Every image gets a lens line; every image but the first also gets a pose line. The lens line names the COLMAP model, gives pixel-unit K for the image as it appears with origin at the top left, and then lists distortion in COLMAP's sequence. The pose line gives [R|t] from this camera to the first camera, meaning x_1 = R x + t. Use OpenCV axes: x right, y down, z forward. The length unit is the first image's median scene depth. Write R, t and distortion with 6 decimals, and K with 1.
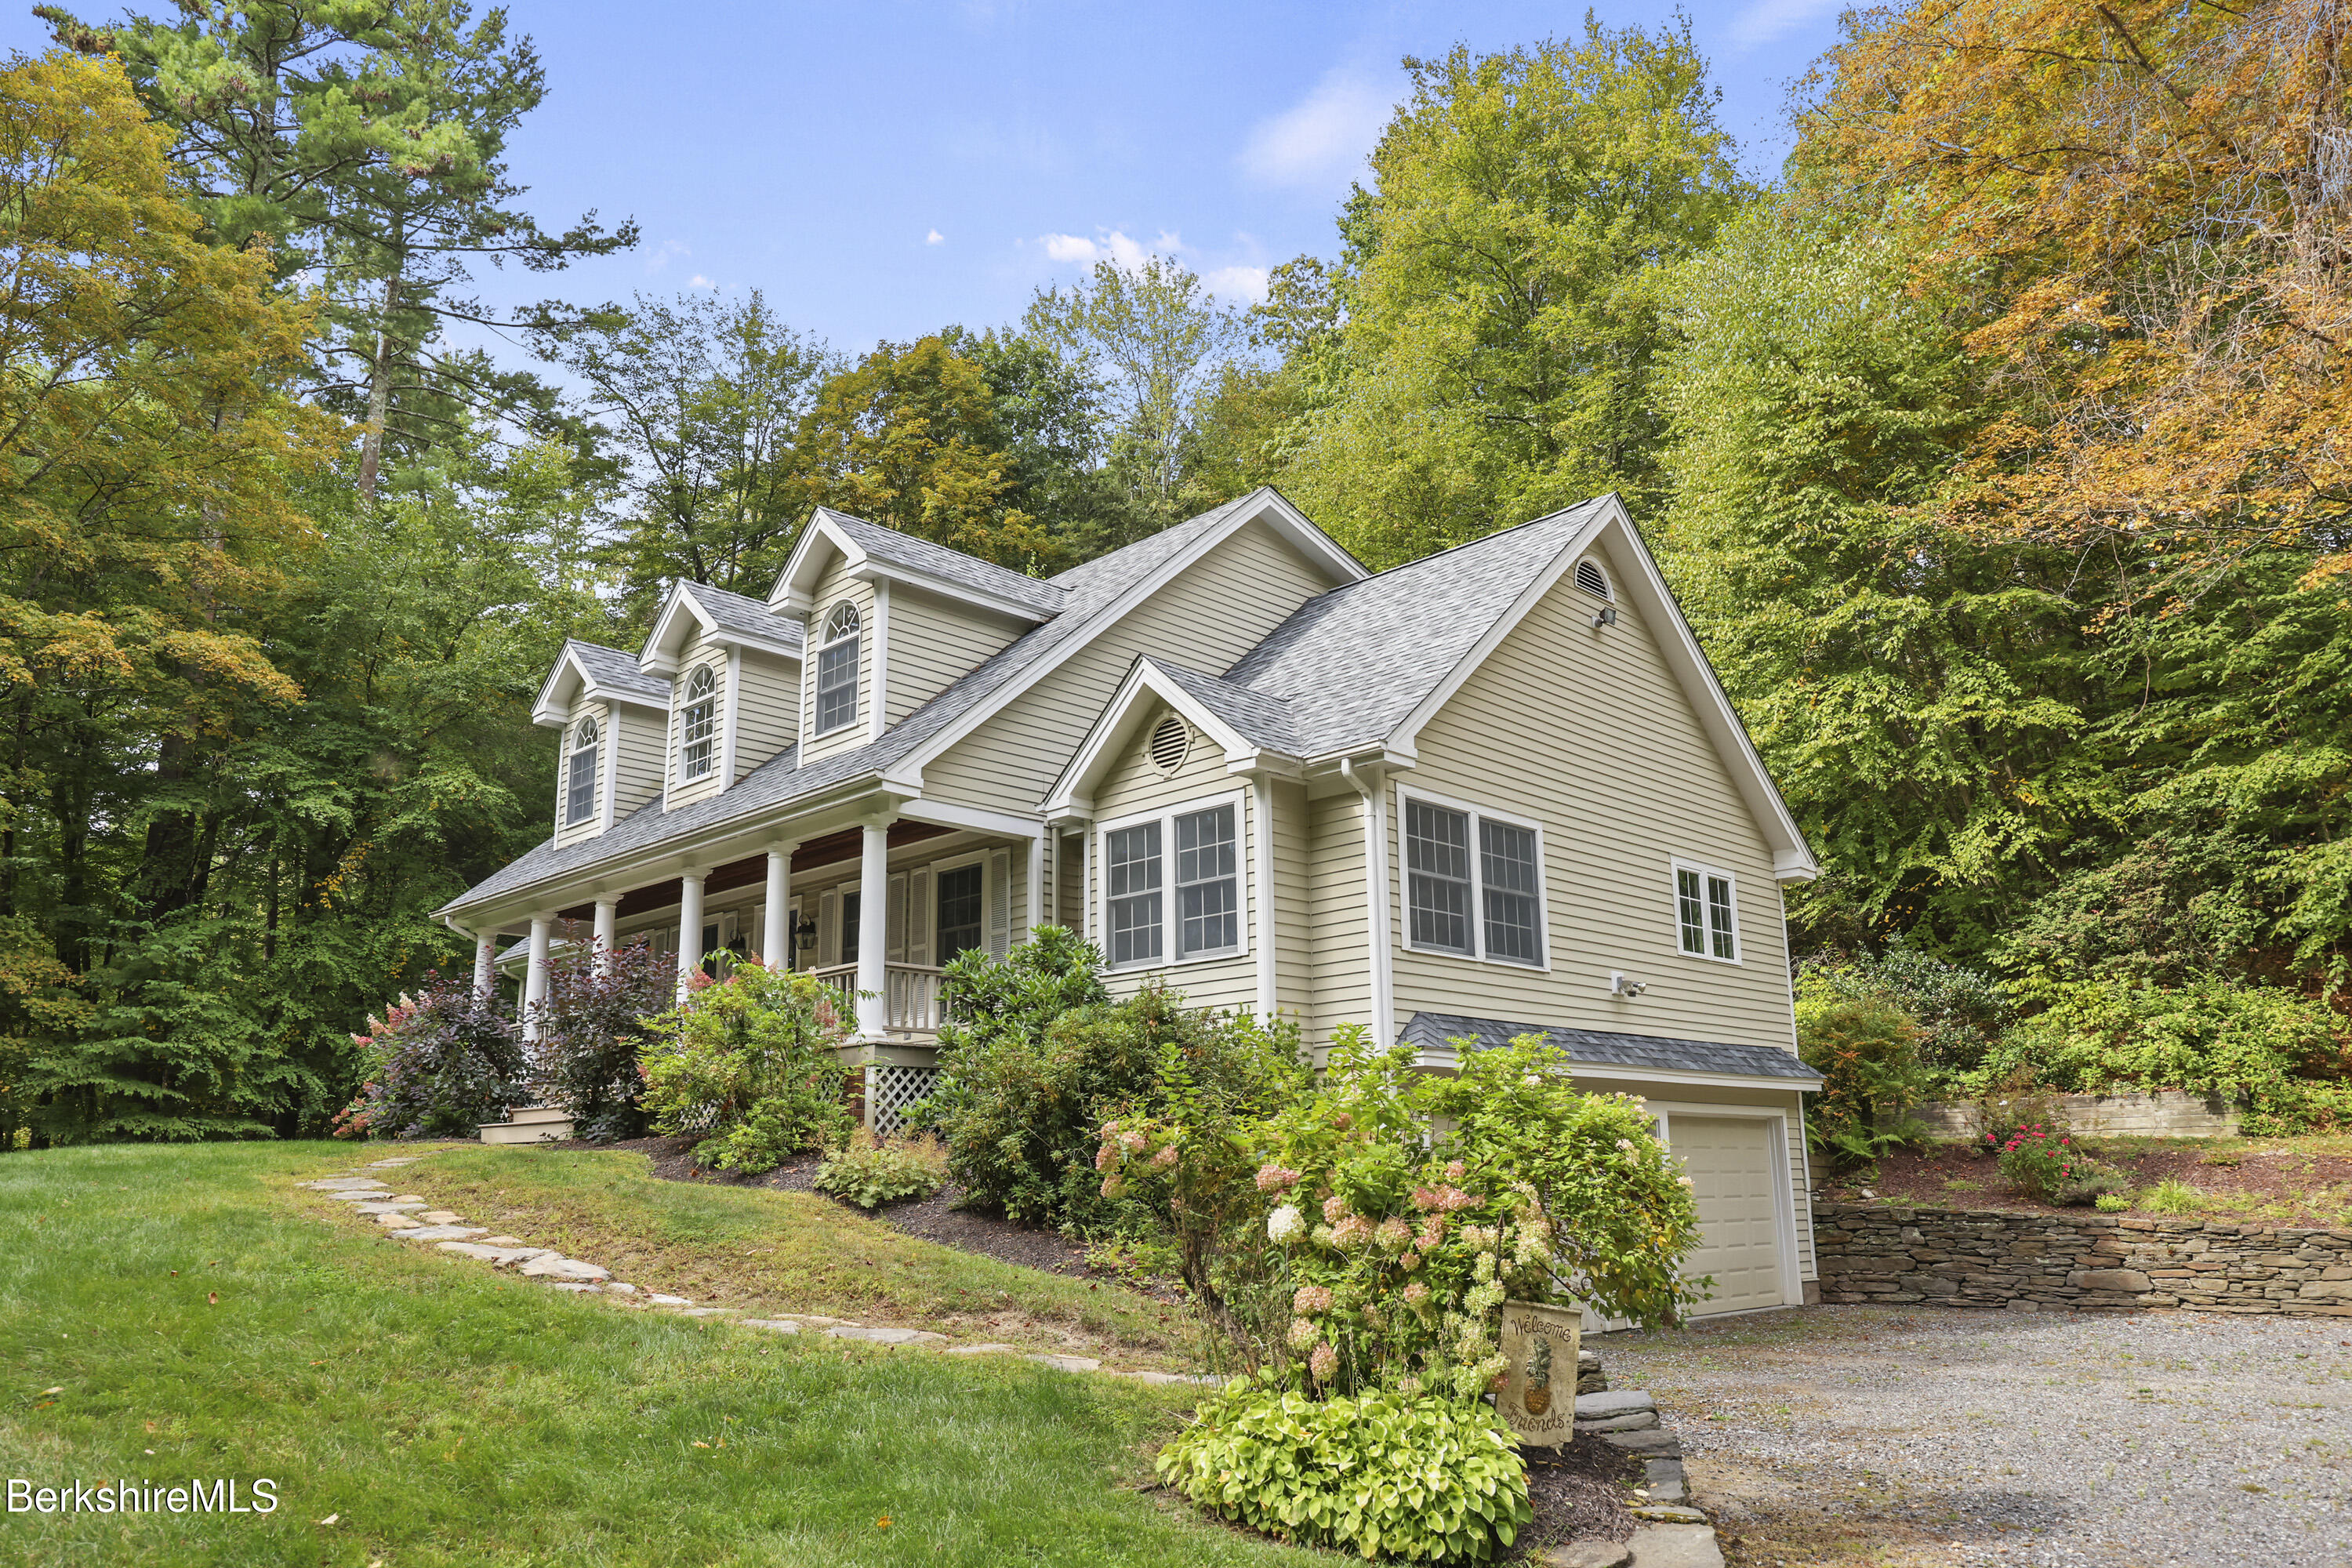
lens RADIAL K [[1604.0, 0, 1169.1], [0, 1604.0, 784.6], [0, 0, 1]] dist [0.000025, 0.002044]
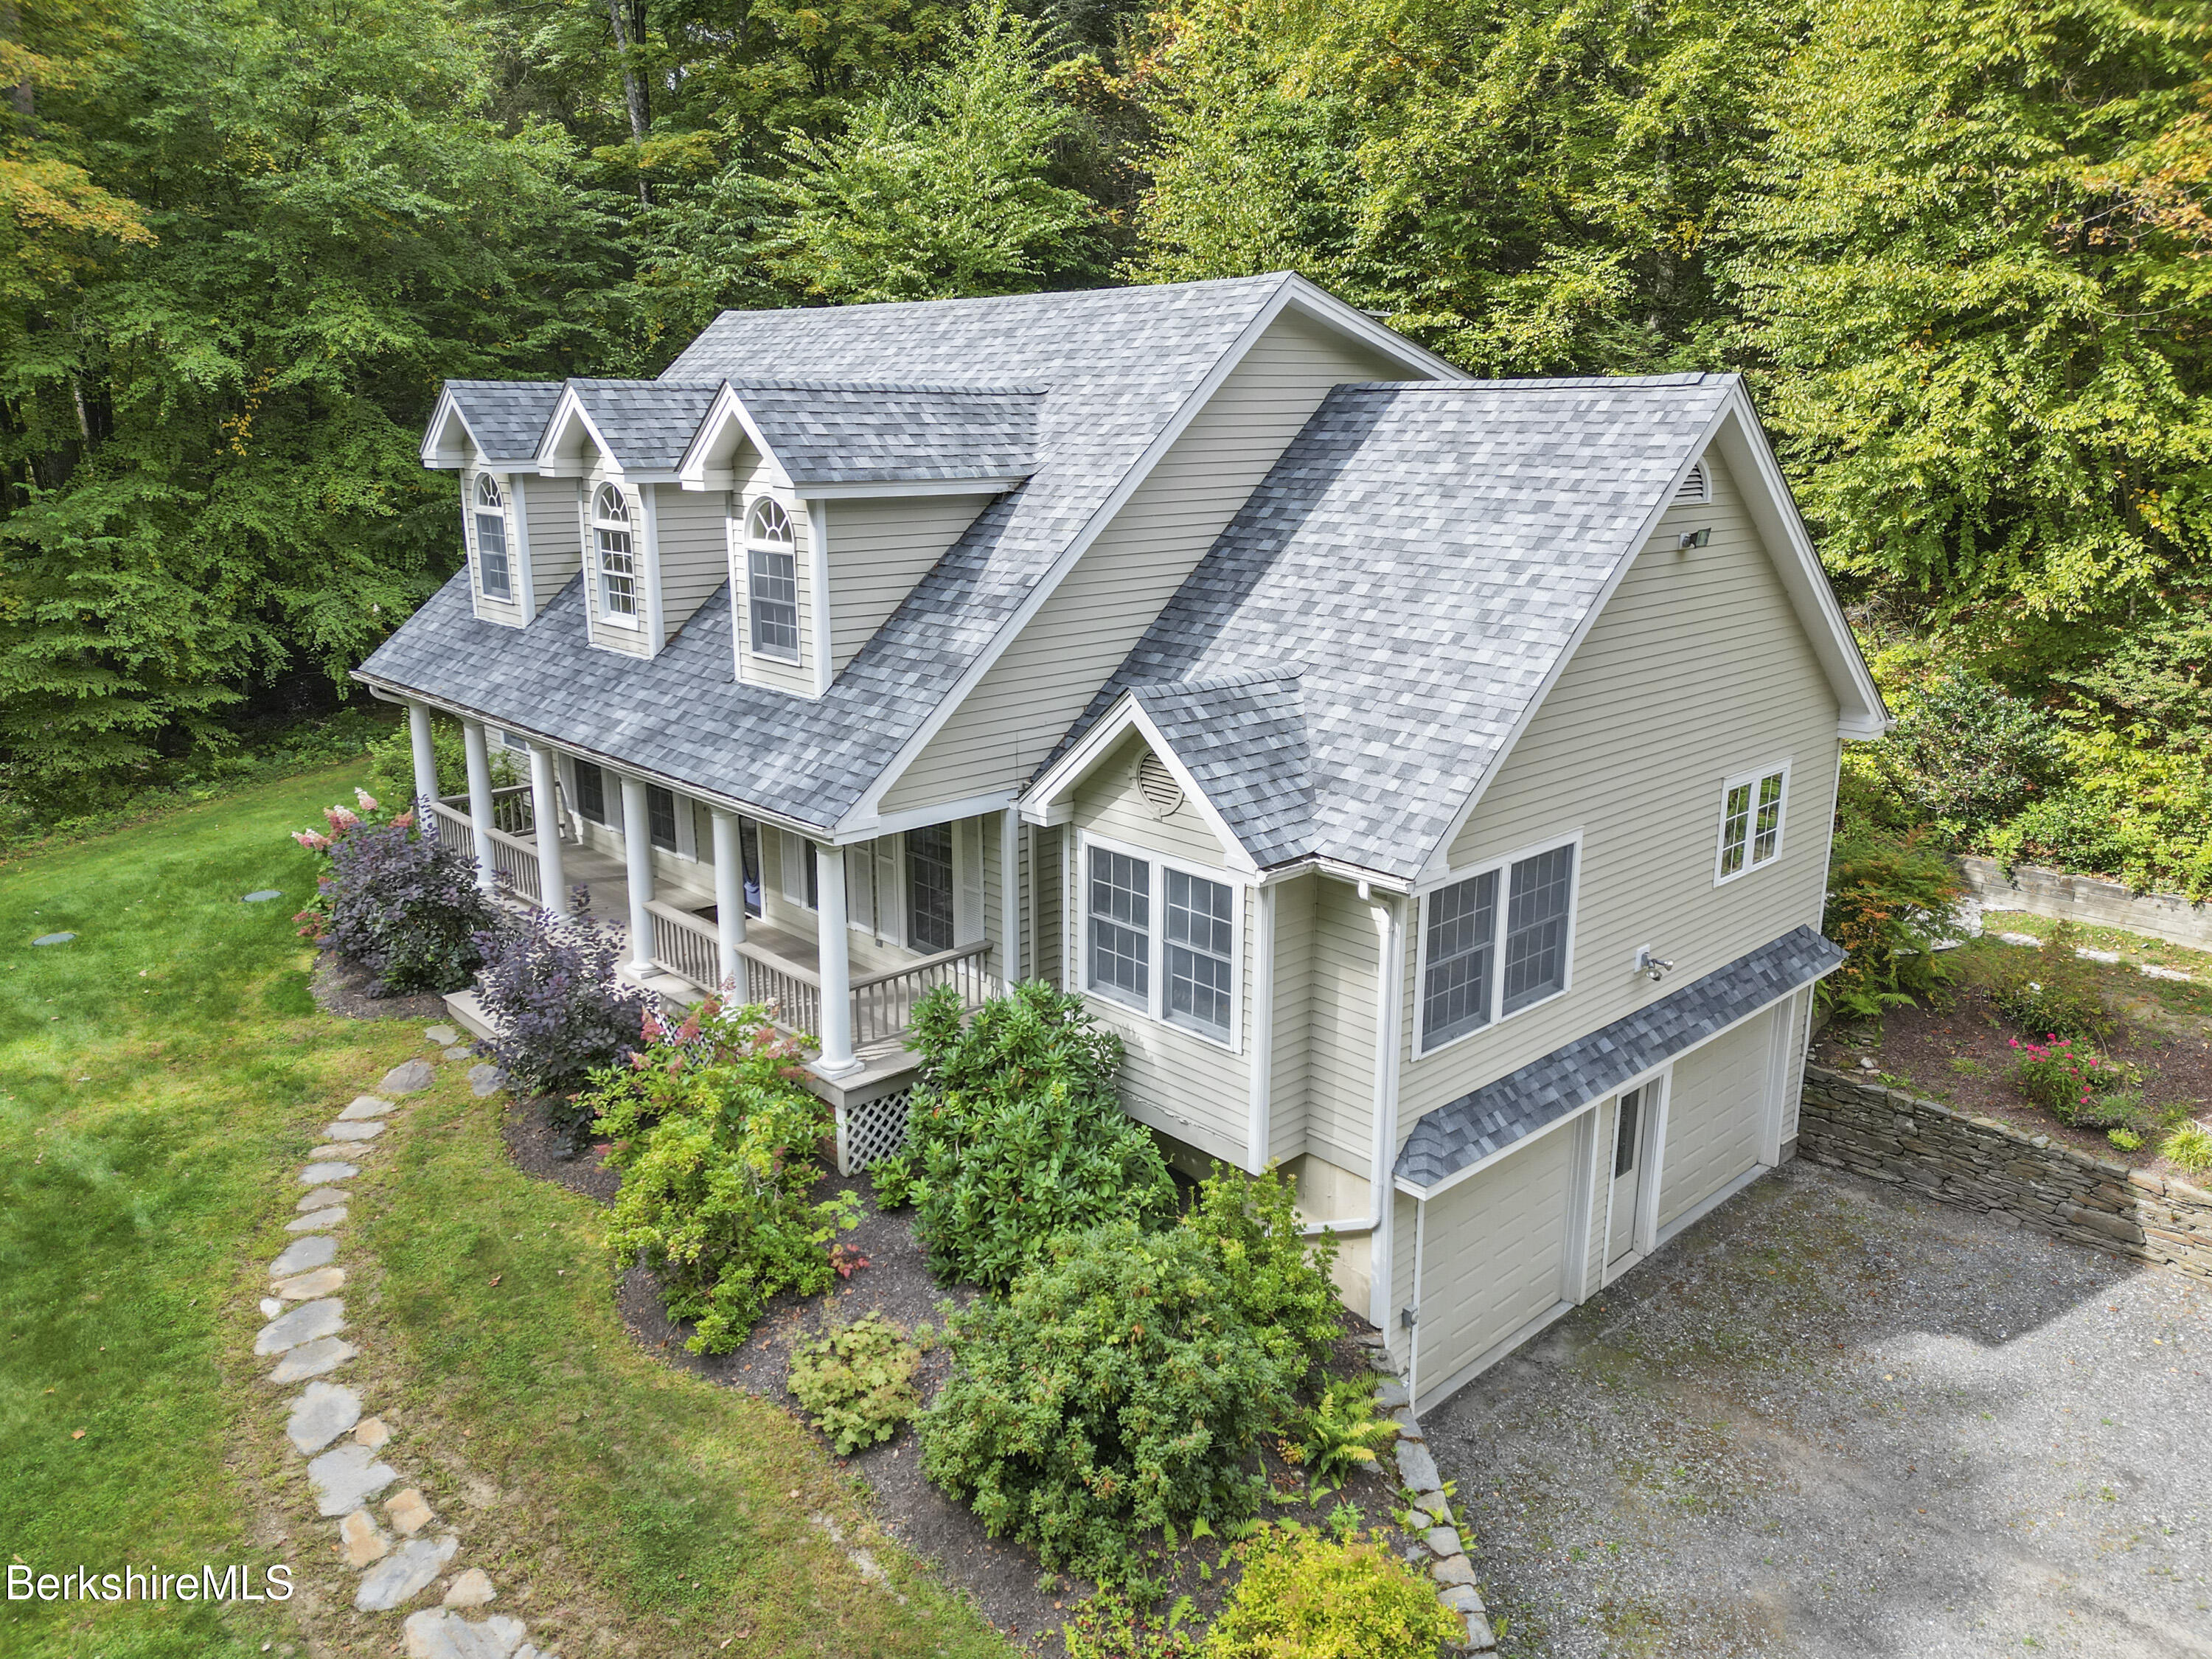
lens RADIAL K [[1611.4, 0, 1098.2], [0, 1611.4, 734.0], [0, 0, 1]] dist [0.031713, -0.015981]
pose [[0.999515, 0.017866, -0.025492, -0.009646], [-0.004571, 0.894264, 0.447517, -0.361332], [0.030791, -0.447183, 0.893912, 0.194118]]
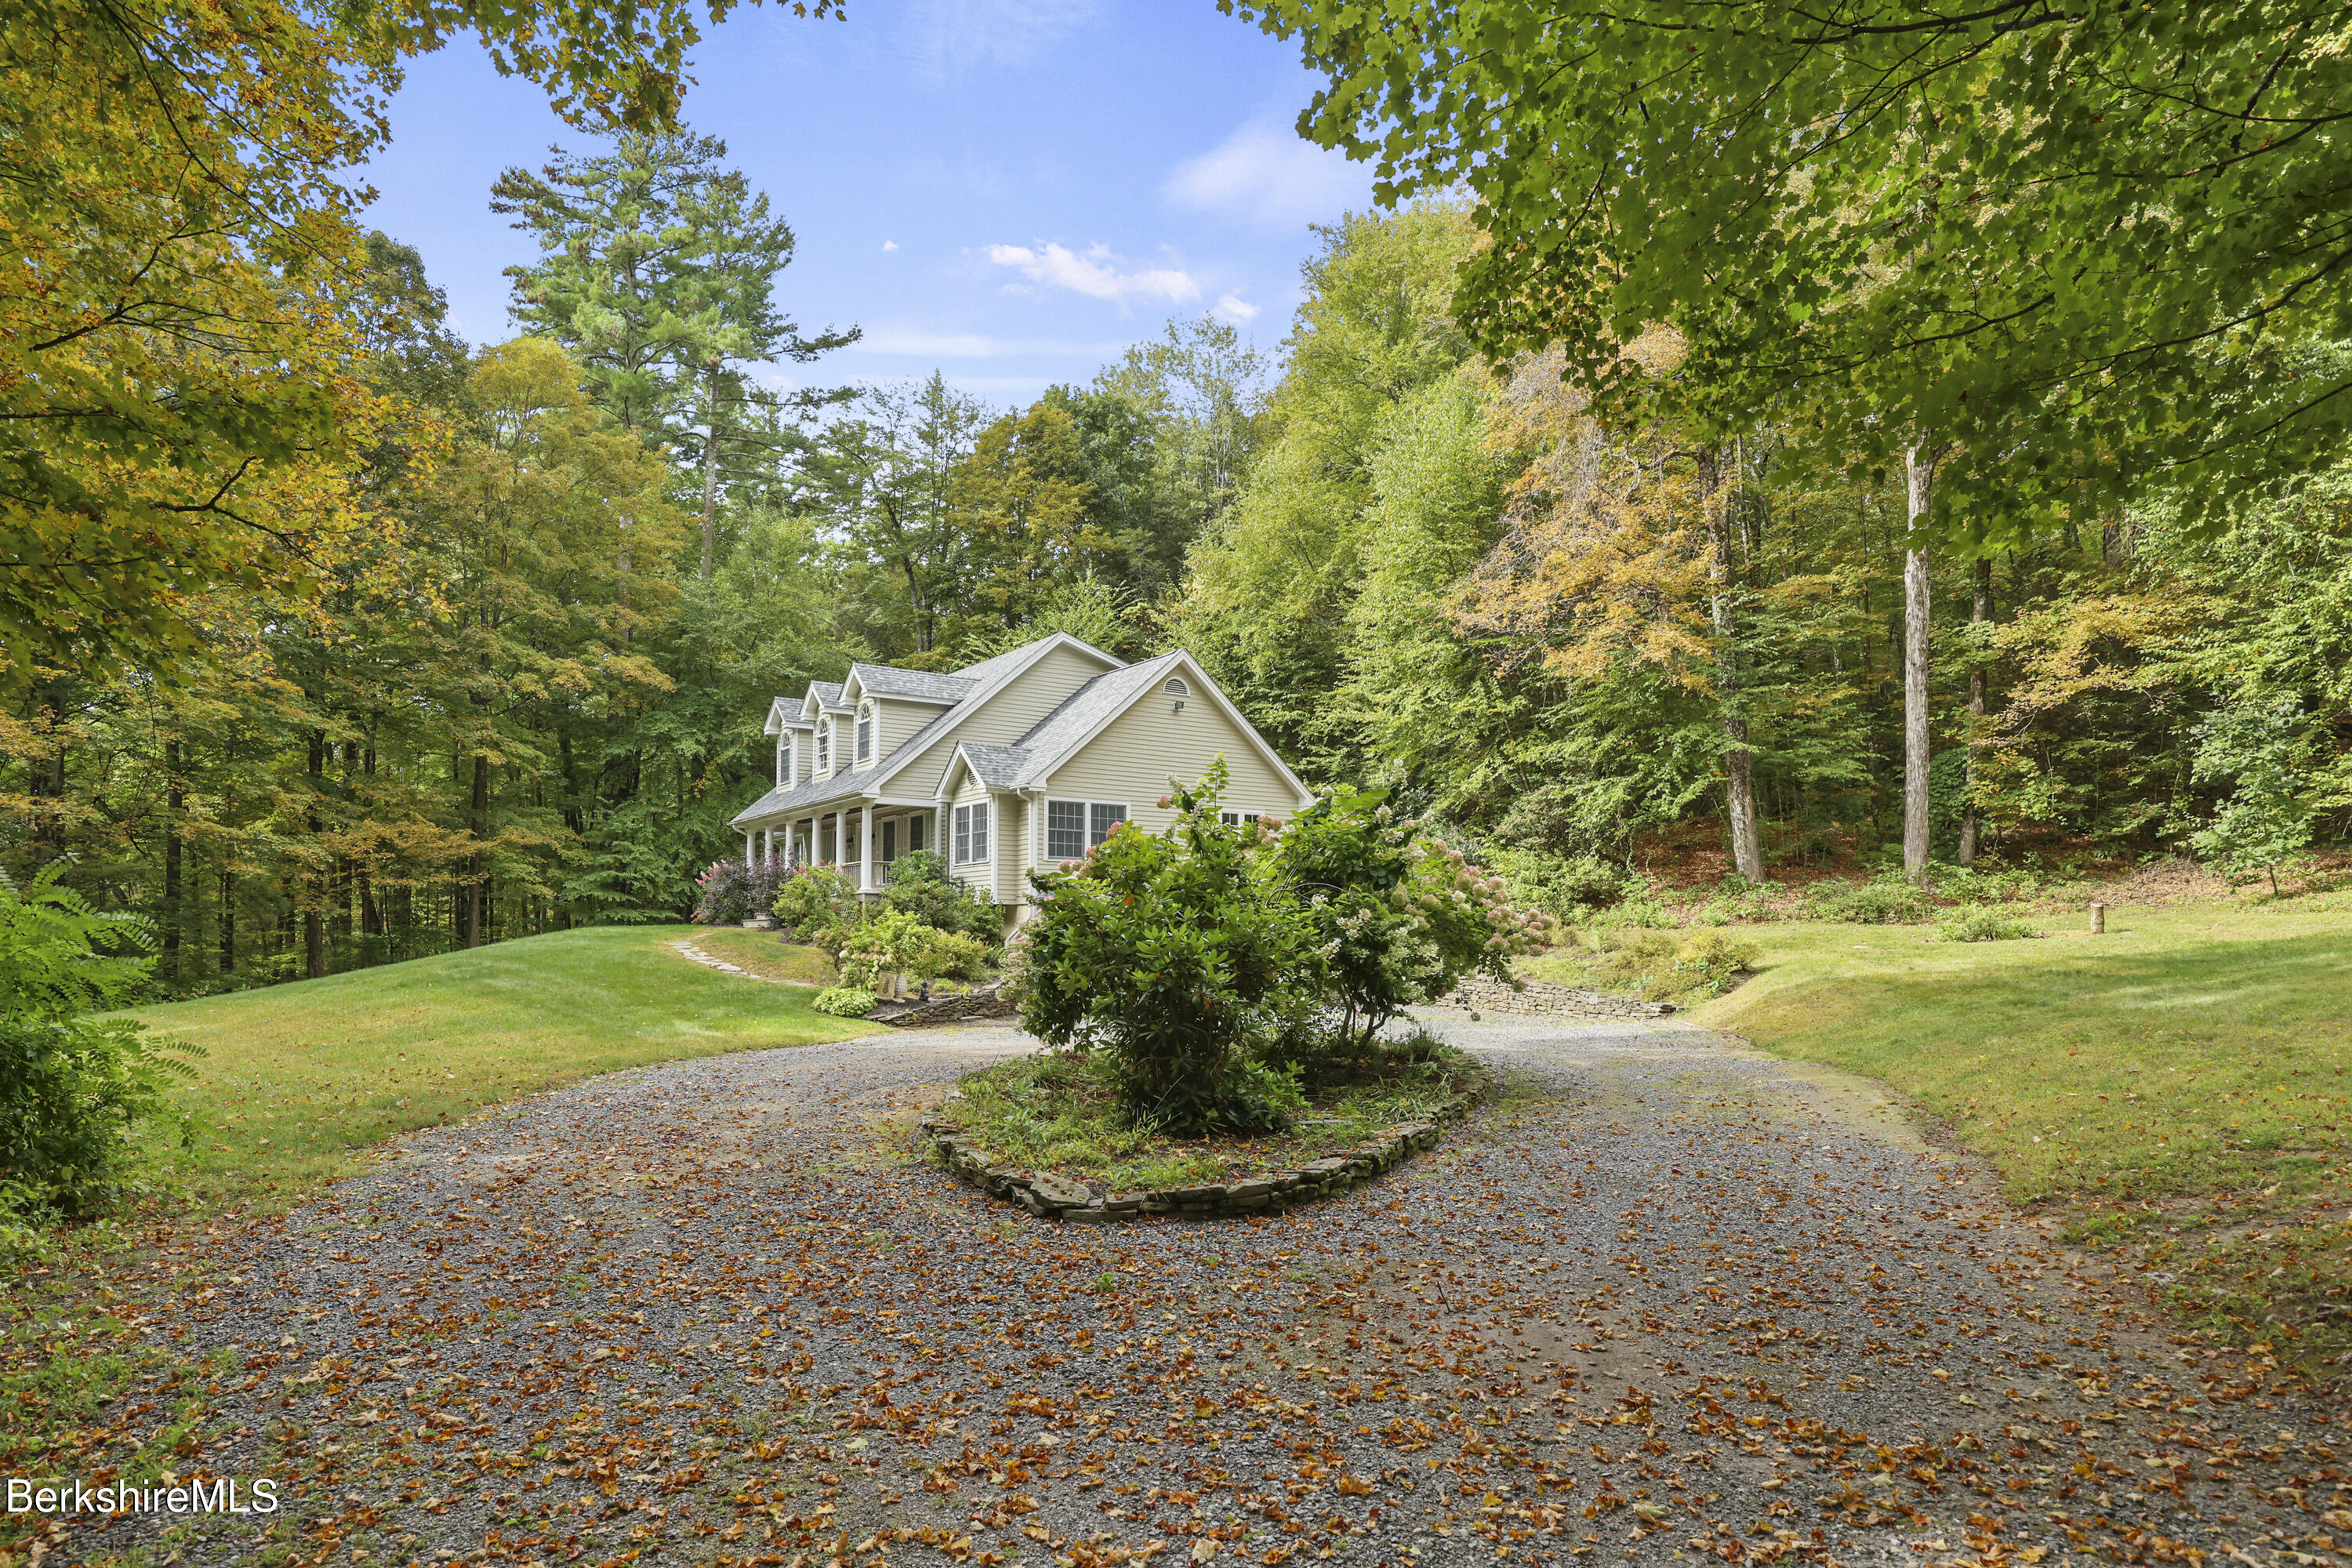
lens RADIAL K [[1495.7, 0, 1170.0], [0, 1495.7, 792.4], [0, 0, 1]] dist [0.003837, 0.000758]
pose [[0.978282, -0.011728, -0.206948, 0.654105], [0.040317, 0.990097, 0.134473, -0.249982], [0.203321, -0.139896, 0.969066, -1.003778]]
